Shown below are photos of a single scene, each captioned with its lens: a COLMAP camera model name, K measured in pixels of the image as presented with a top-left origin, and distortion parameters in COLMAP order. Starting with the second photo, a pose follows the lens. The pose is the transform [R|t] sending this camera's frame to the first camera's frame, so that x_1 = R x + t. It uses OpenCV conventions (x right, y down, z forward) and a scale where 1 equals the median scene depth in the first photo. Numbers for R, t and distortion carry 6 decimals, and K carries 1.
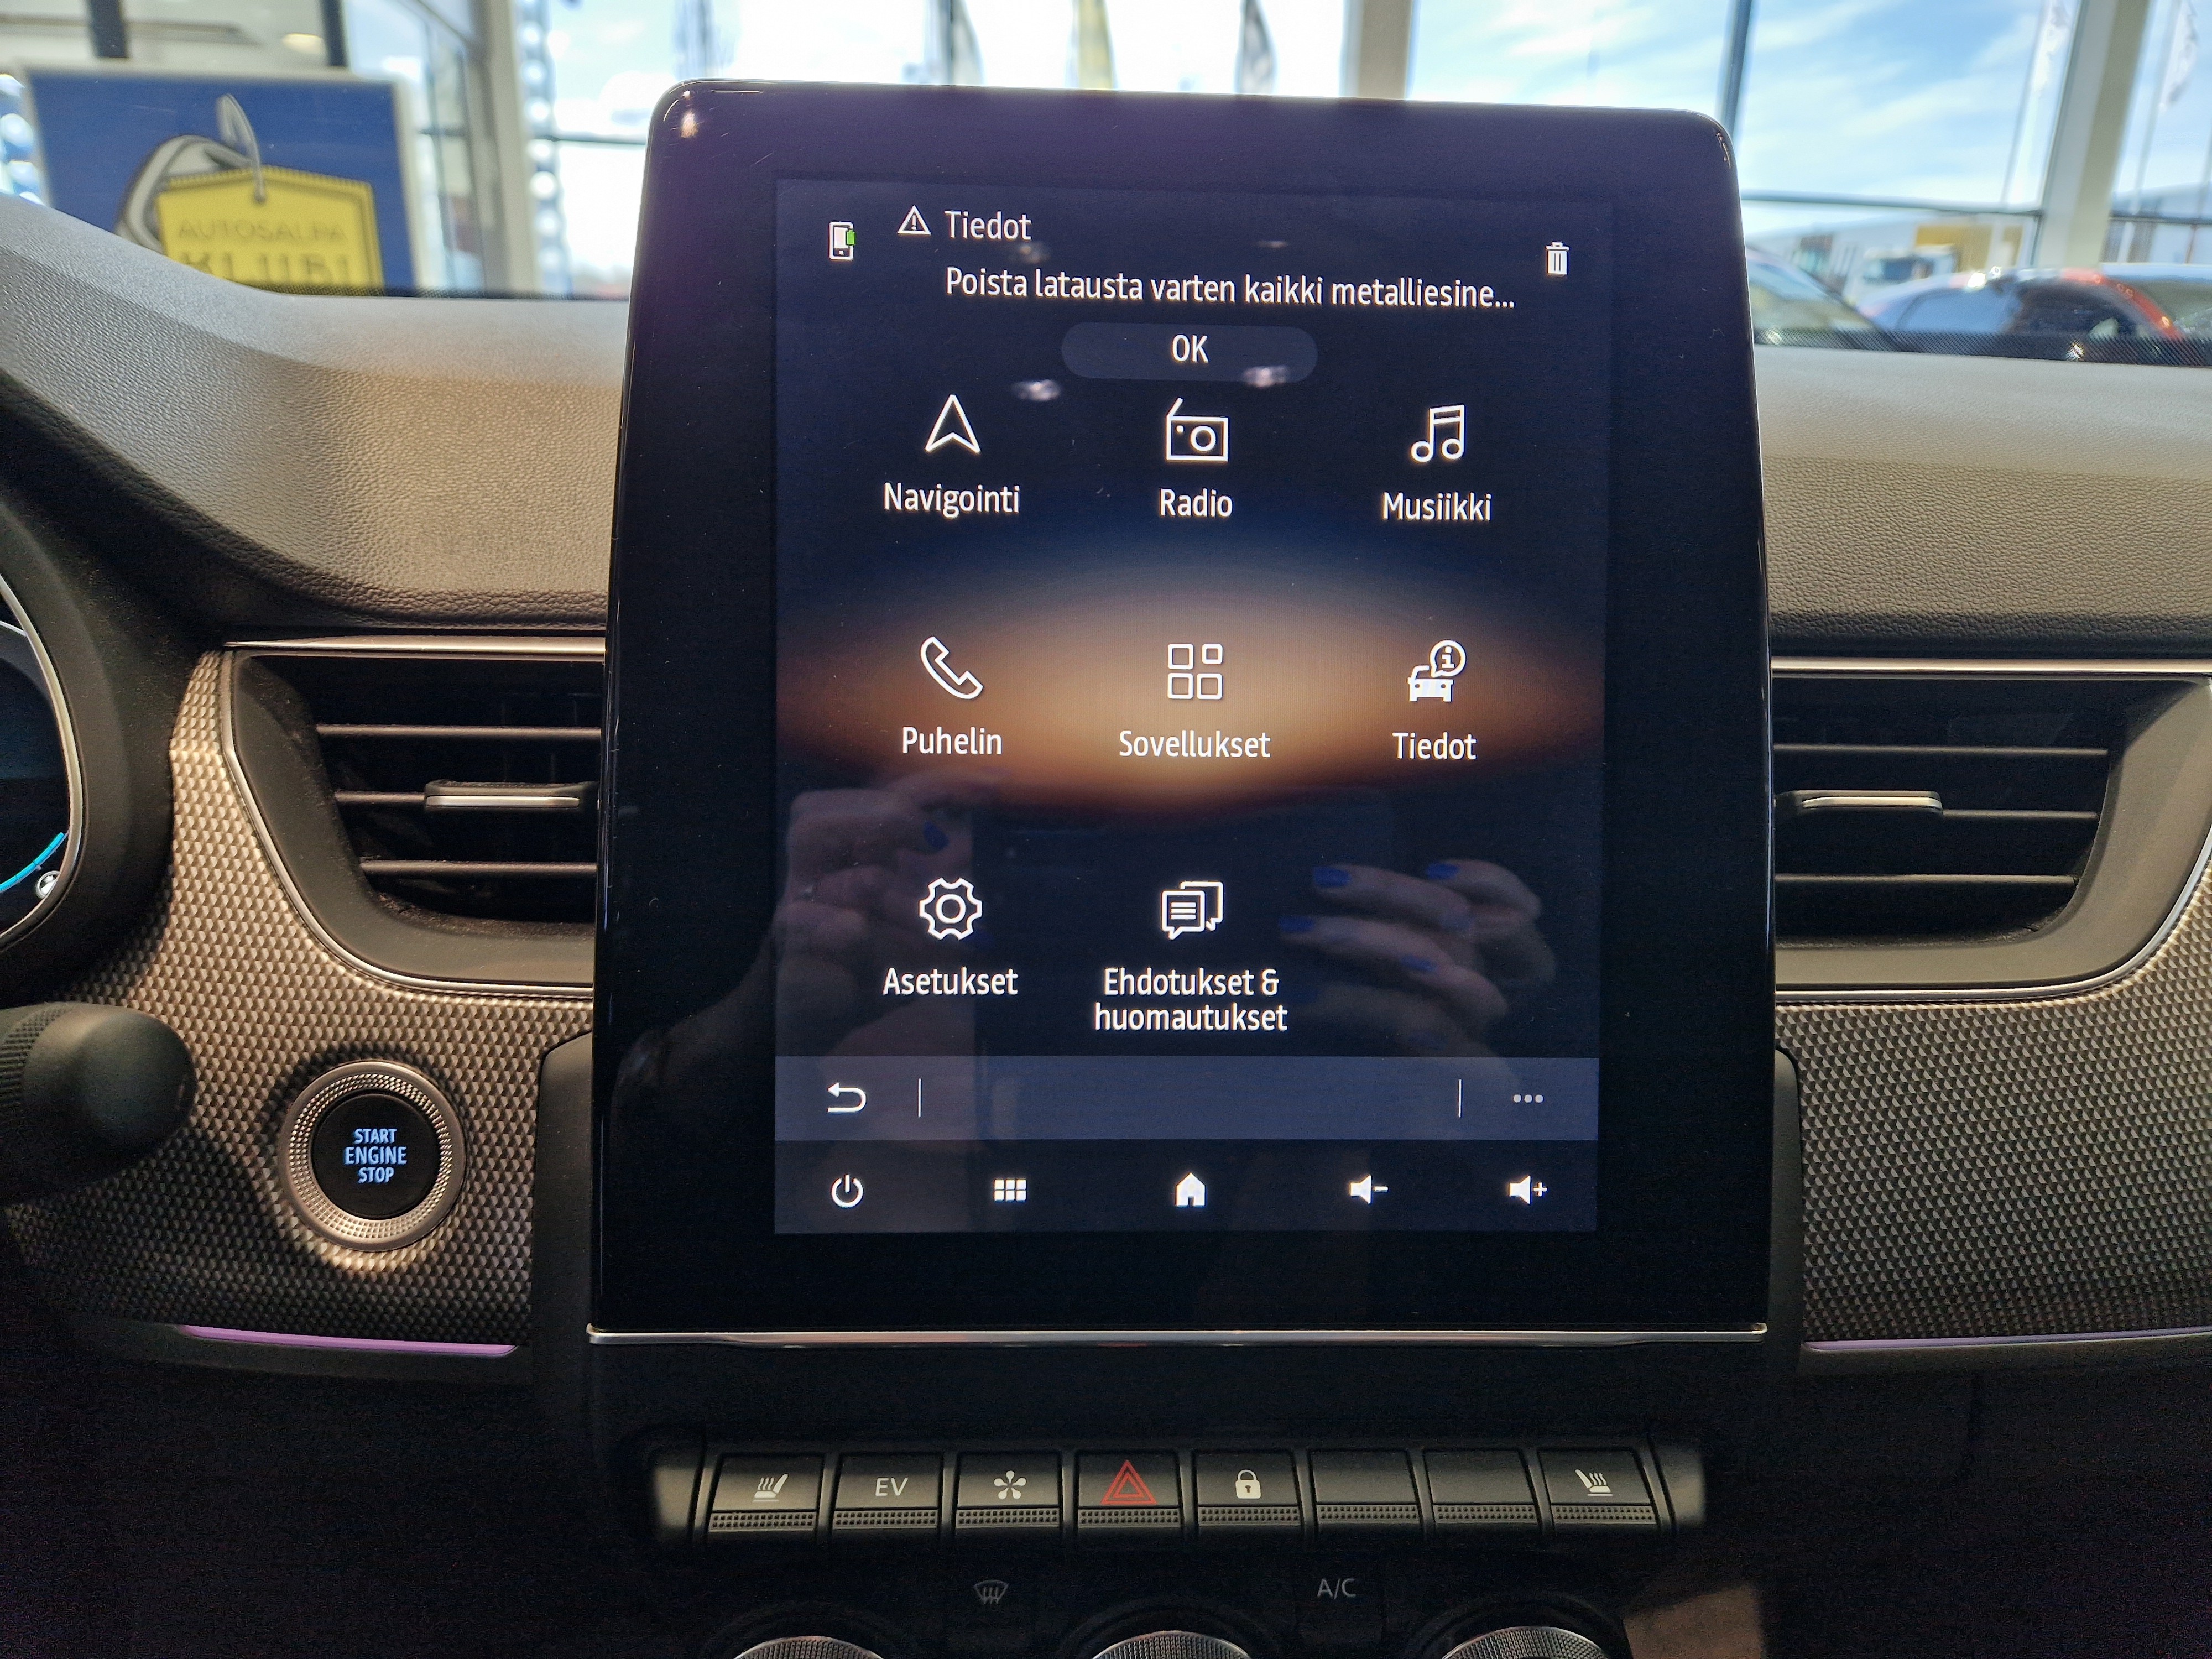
lens RADIAL K [[1457.0, 0, 1107.4], [0, 1457.0, 867.8], [0, 0, 1]] dist [0.067042, -0.061842]
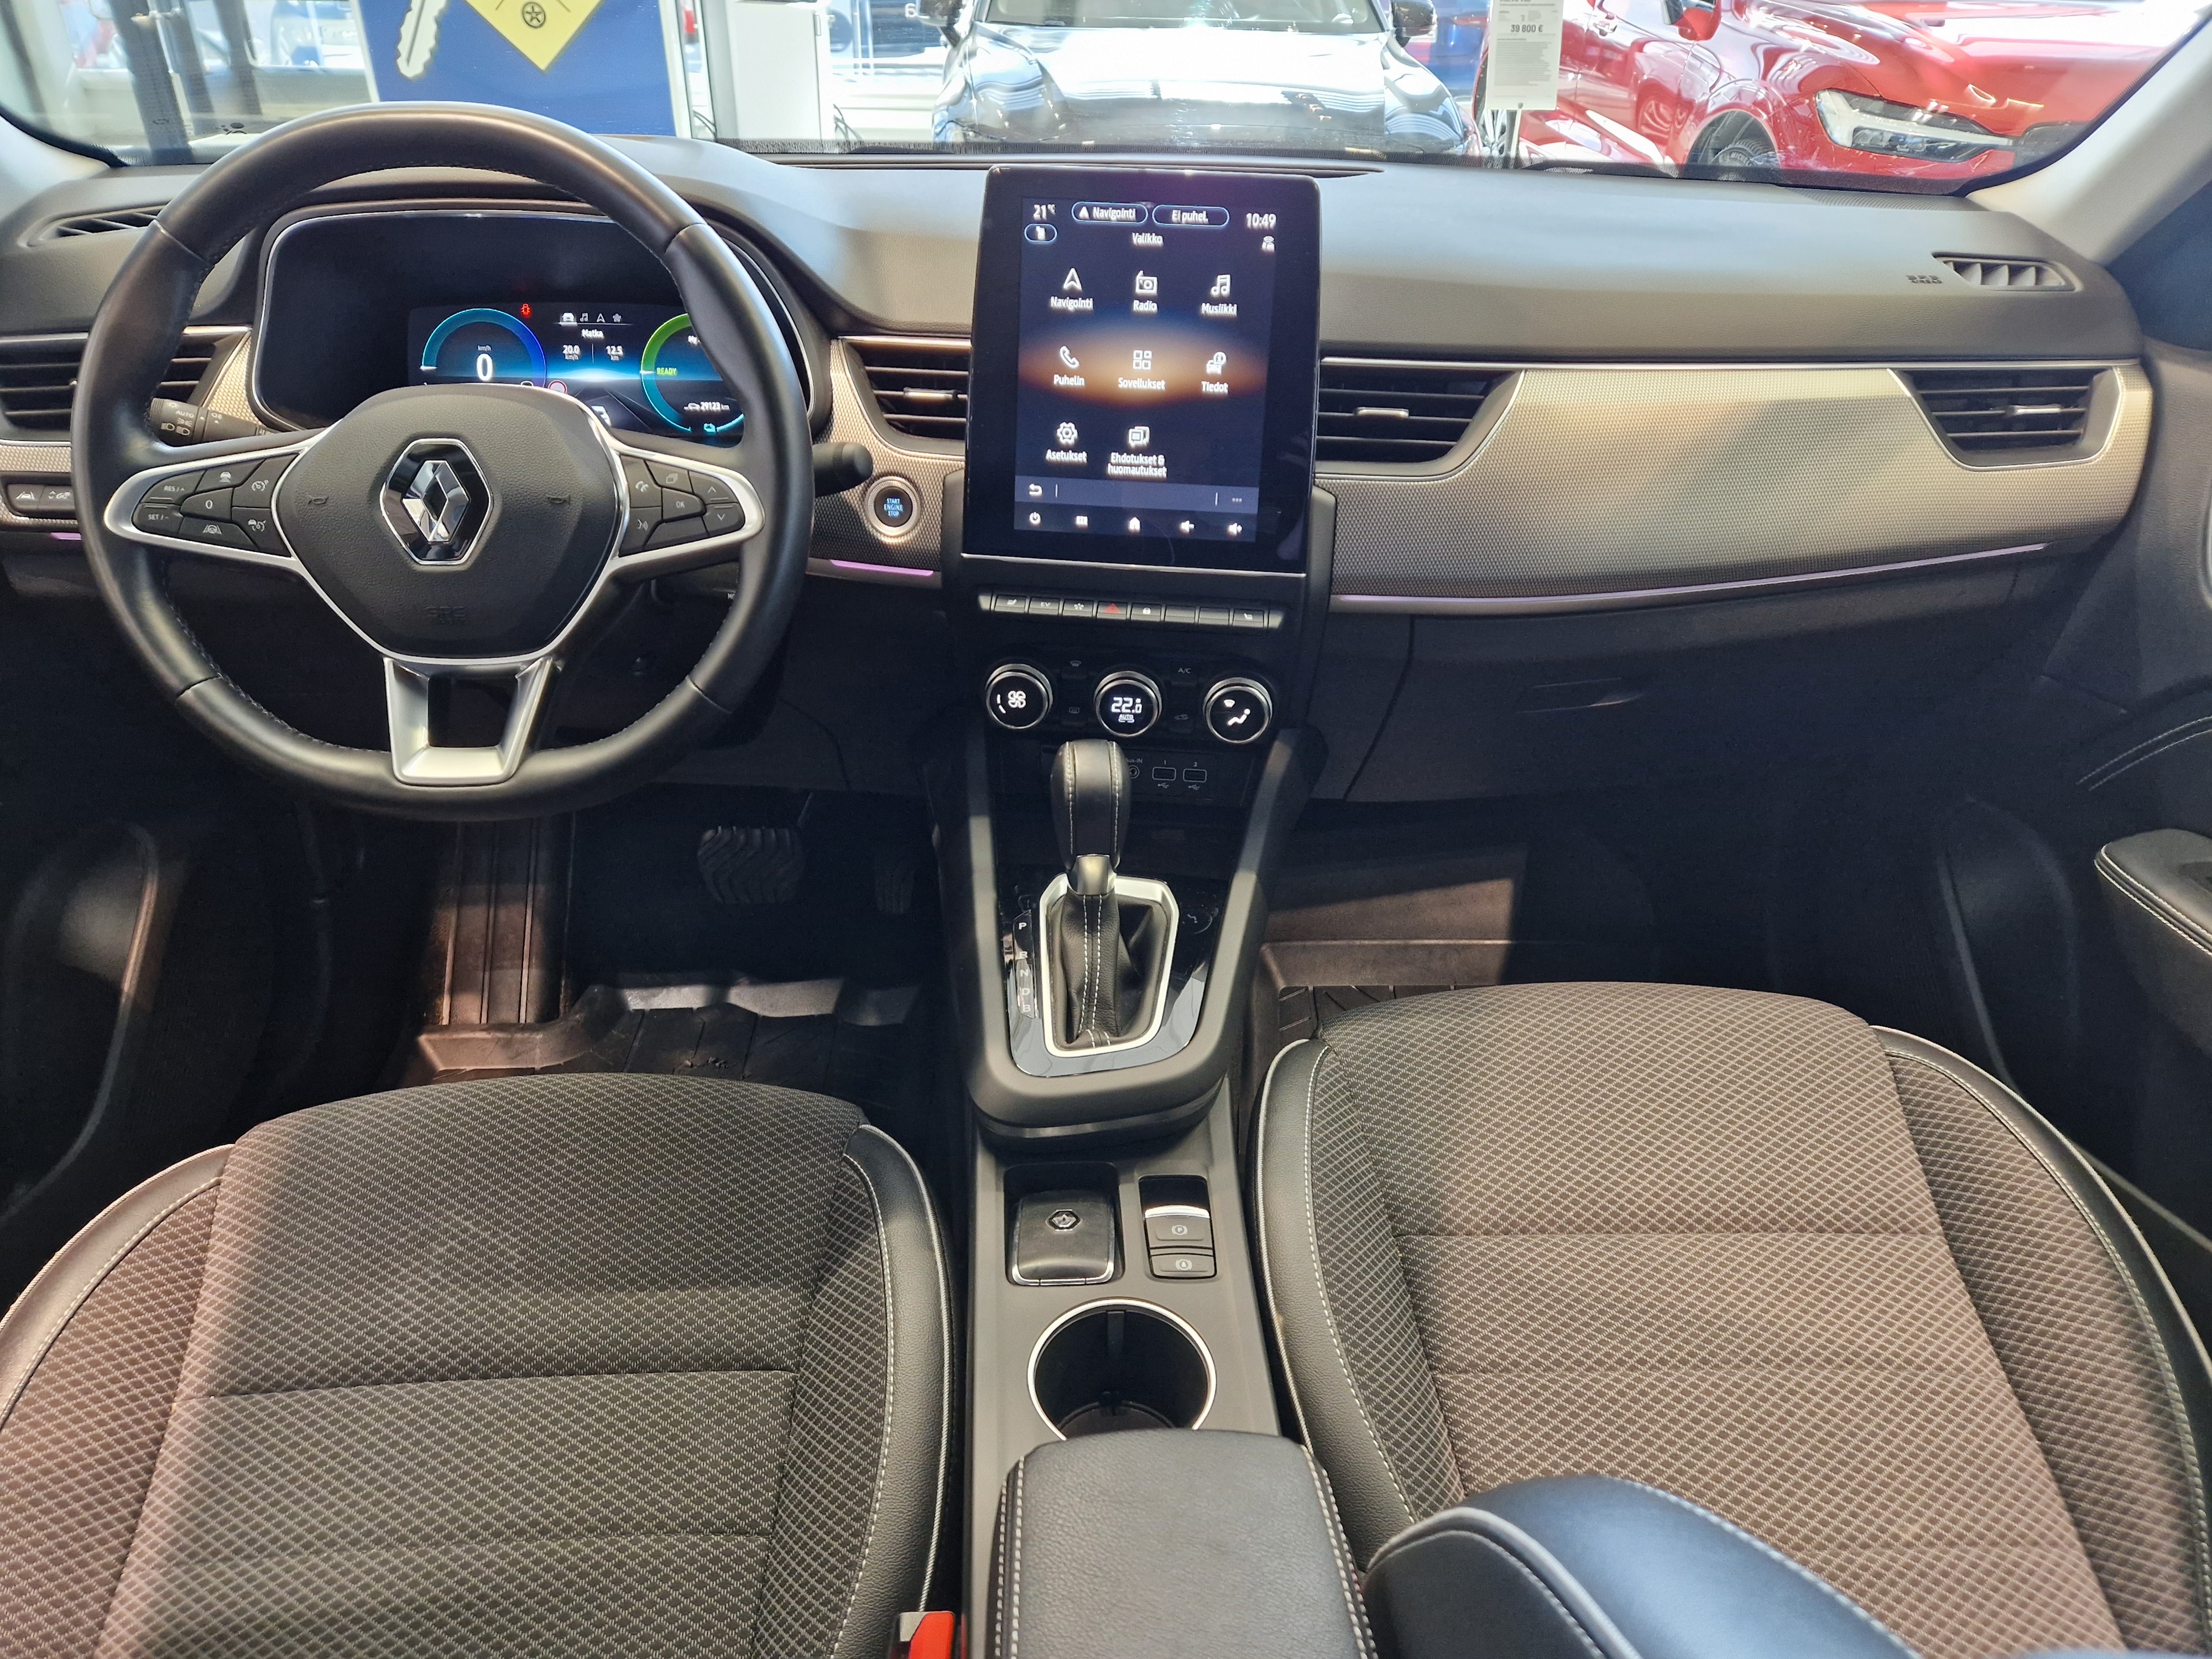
lens RADIAL K [[1457.0, 0, 1107.4], [0, 1457.0, 867.8], [0, 0, 1]] dist [0.067042, -0.061842]
pose [[0.991889, 0.069203, -0.106613, 0.384837], [-0.041394, 0.968936, 0.243822, 0.158490], [0.120174, -0.237431, 0.963942, -2.306351]]
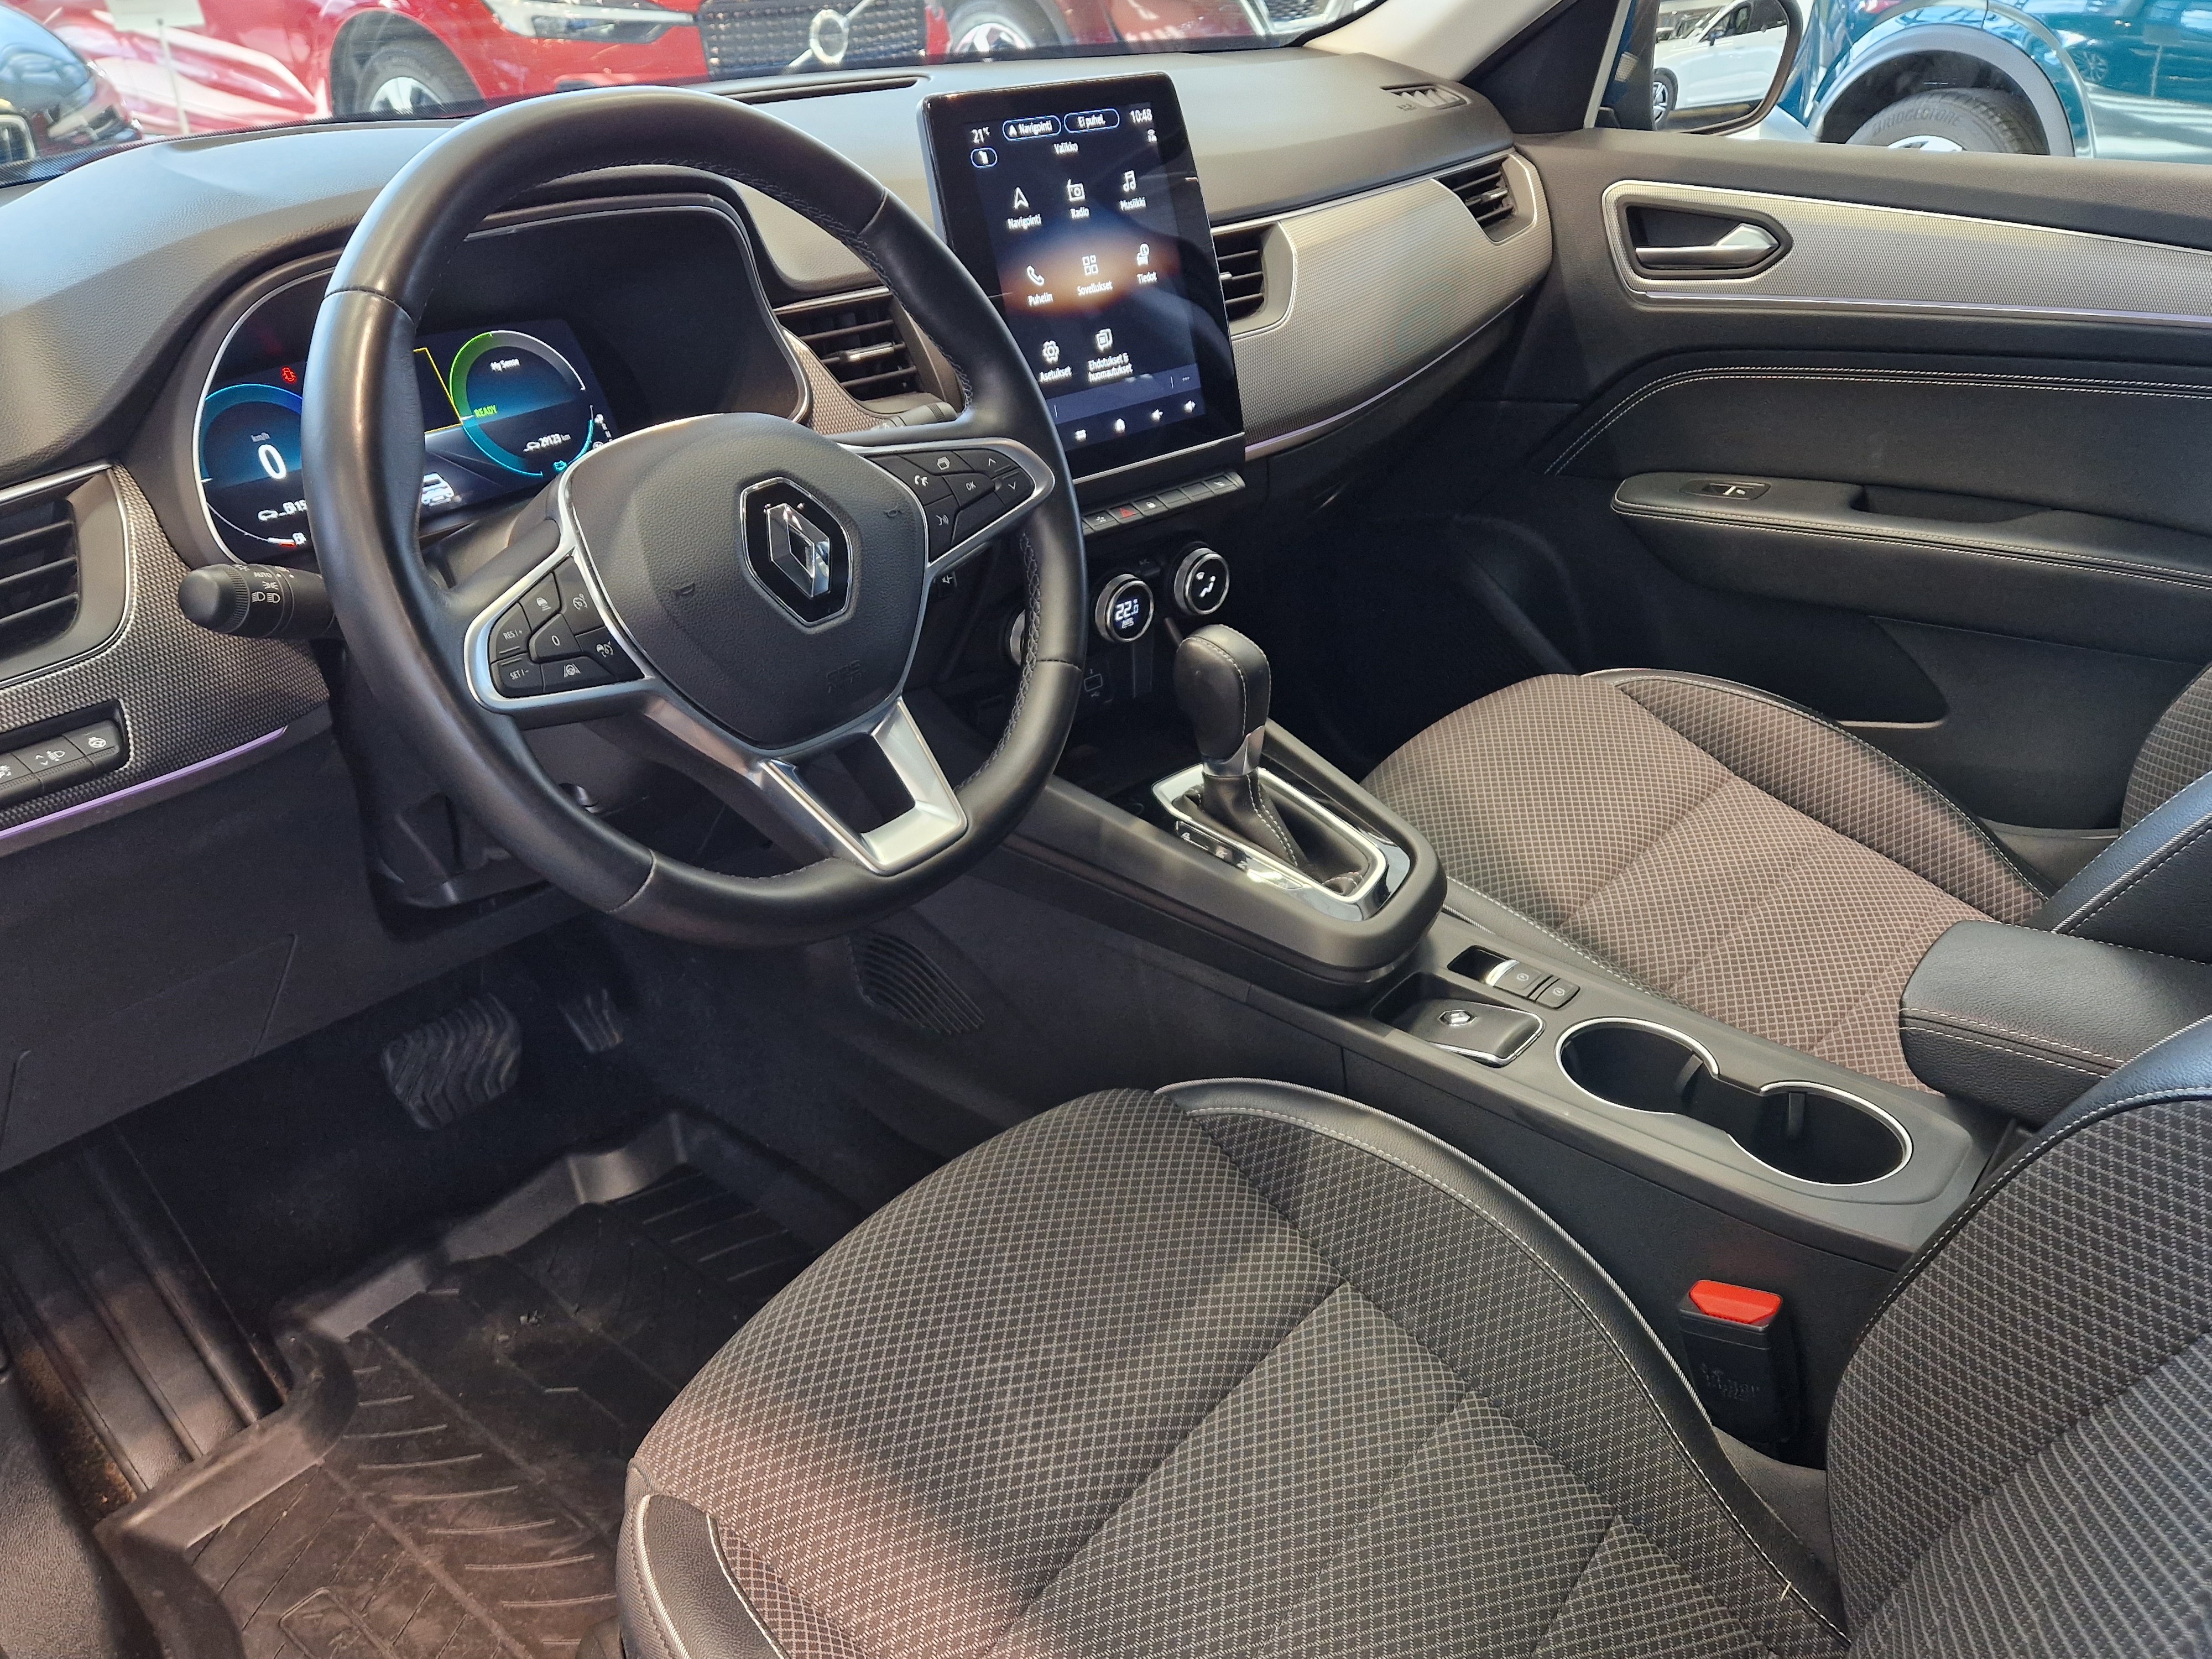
lens RADIAL K [[1738.2, 0, 1111.9], [0, 1738.2, 896.1], [0, 0, 1]] dist [0.027121, -0.006202]
pose [[0.760210, -0.350893, 0.546767, -2.407526], [0.209859, 0.929112, 0.304484, 0.000404], [-0.614849, -0.116728, 0.779958, -2.146571]]
